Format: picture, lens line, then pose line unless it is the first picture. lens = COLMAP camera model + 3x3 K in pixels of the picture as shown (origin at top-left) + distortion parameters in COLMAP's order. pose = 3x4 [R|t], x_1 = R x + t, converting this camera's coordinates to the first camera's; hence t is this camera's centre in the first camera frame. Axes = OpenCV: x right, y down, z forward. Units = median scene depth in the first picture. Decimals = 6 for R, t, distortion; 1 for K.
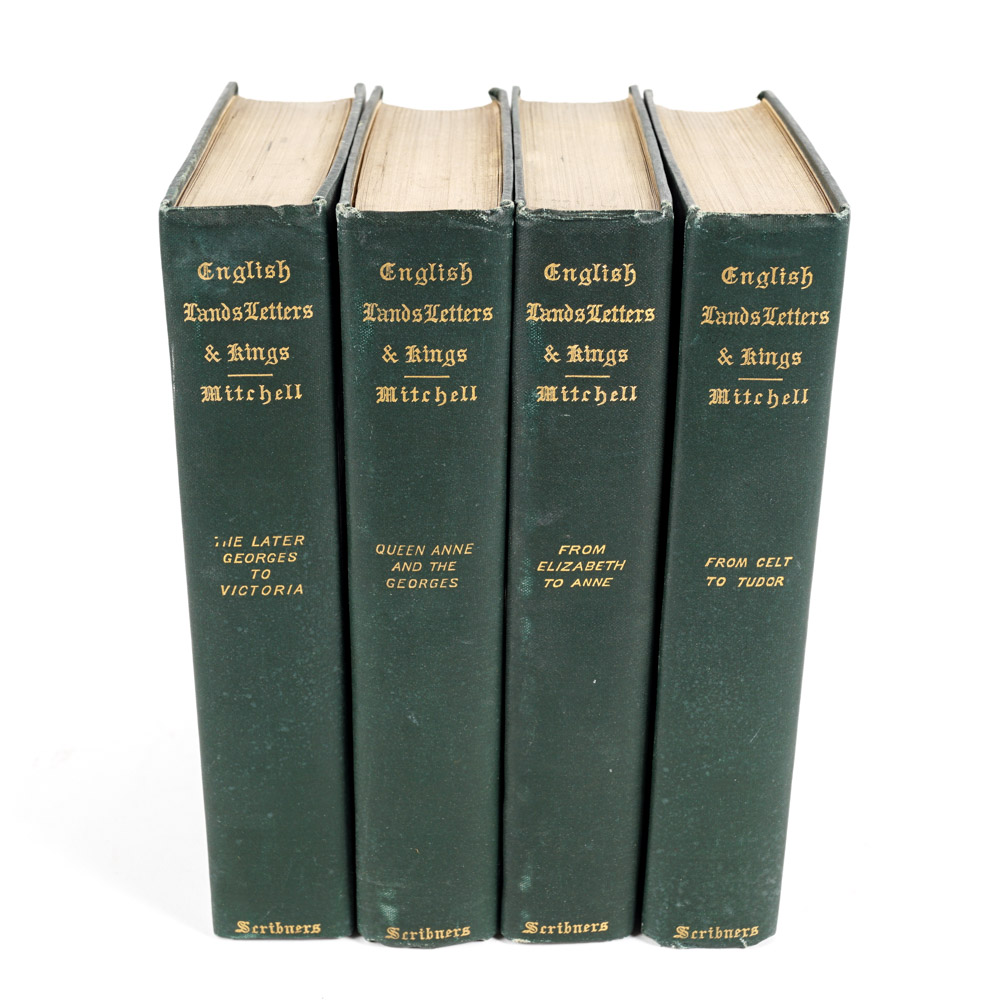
lens RADIAL K [[1952.8, 0, 504.1], [0, 1952.8, 503.0], [0, 0, 1]] dist [-0.055506, 0.000000]
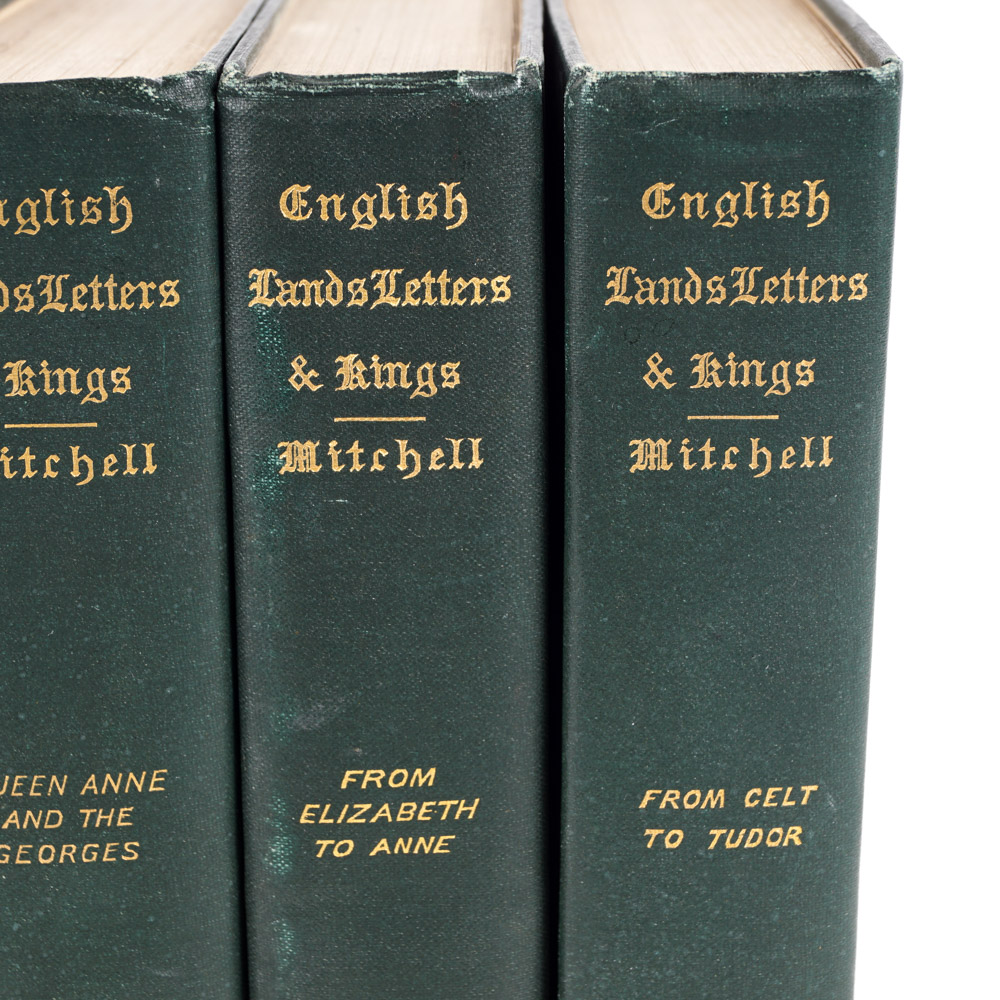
lens RADIAL K [[2632.7, 0, 499.0], [0, 2632.7, 493.0], [0, 0, 1]] dist [-0.024952, 0.000000]
pose [[0.999699, -0.020775, -0.013086, 0.077570], [0.019172, 0.993464, -0.112526, 0.027469], [0.015338, 0.112241, 0.993563, 0.330104]]
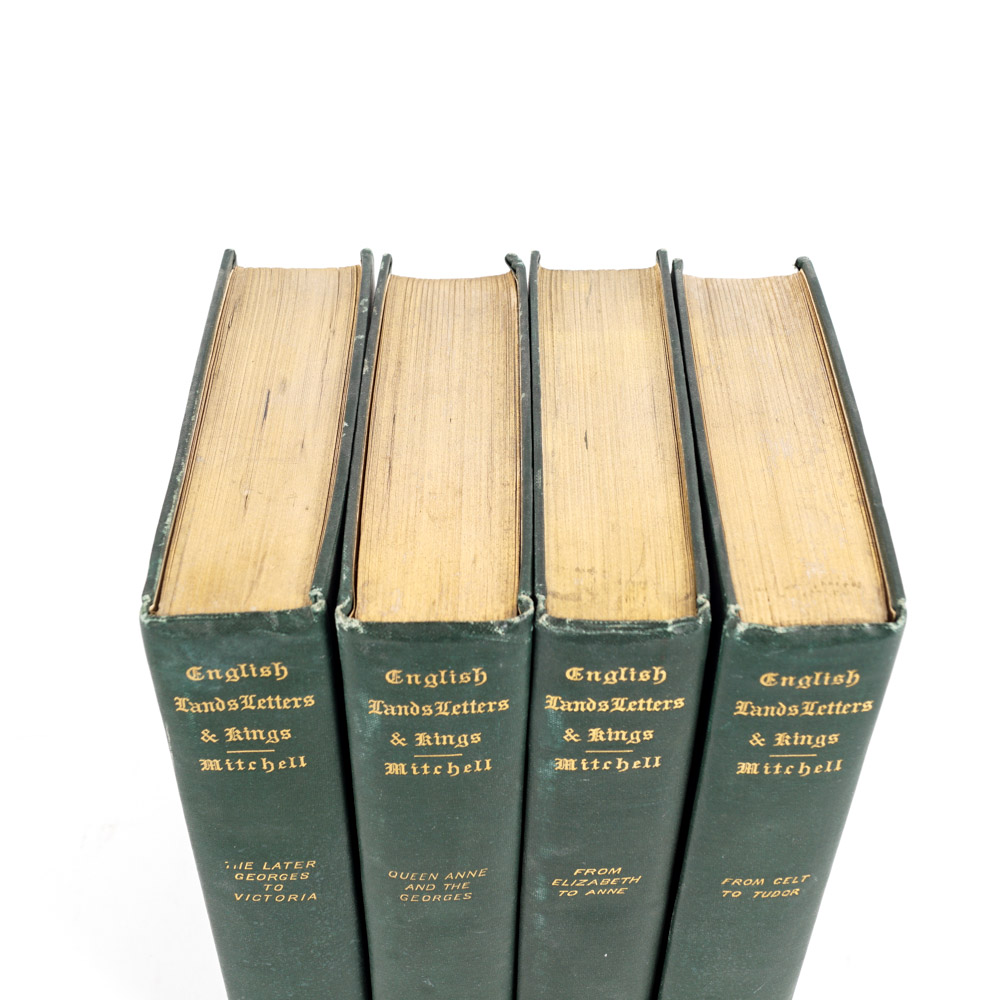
lens RADIAL K [[1537.5, 0, 492.0], [0, 1537.5, 499.4], [0, 0, 1]] dist [-0.075126, 0.000000]
pose [[0.999894, 0.007839, -0.012237, -0.005416], [-0.003666, 0.950880, 0.309537, -0.391260], [0.014062, -0.309459, 0.950809, 0.320969]]
